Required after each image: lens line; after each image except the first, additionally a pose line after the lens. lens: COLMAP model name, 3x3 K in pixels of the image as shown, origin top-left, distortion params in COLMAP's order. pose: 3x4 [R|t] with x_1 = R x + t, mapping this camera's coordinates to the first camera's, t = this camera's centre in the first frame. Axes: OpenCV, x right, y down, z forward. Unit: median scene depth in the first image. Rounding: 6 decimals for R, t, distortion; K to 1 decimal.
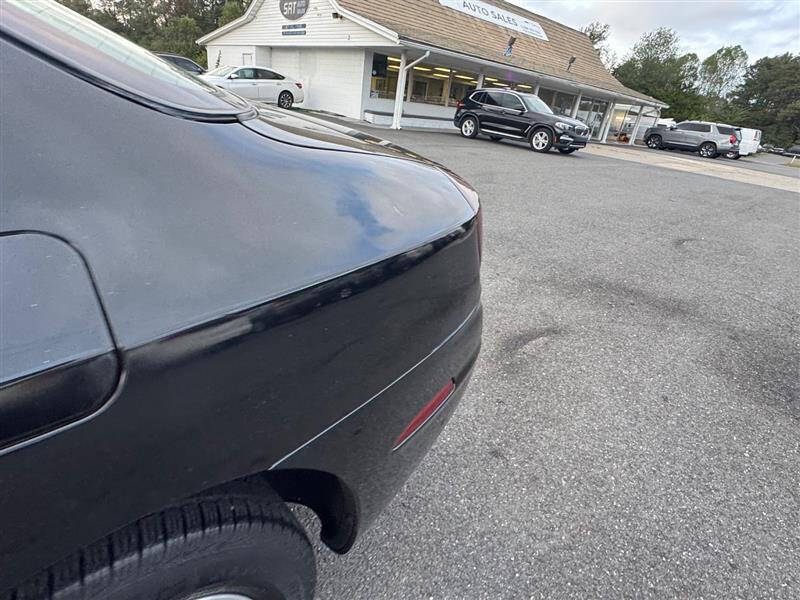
lens RADIAL K [[437.4, 0, 400.0], [0, 437.4, 300.0], [0, 0, 1]] dist [-0.002779, -0.000470]
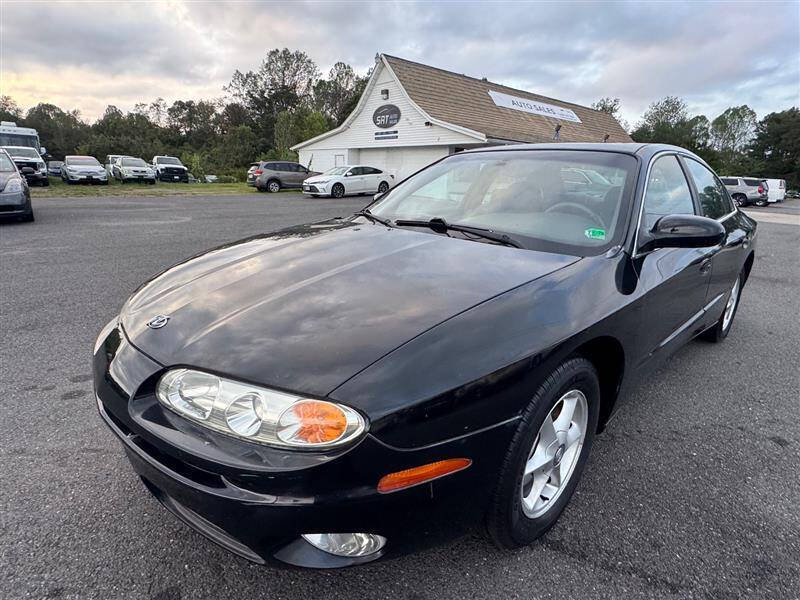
lens RADIAL K [[437.4, 0, 400.0], [0, 437.4, 300.0], [0, 0, 1]] dist [-0.002779, -0.000470]
pose [[0.996290, -0.063781, -0.057770, -0.096296], [0.053904, 0.985838, -0.158799, 0.033707], [0.067080, 0.155096, 0.985619, -0.104518]]
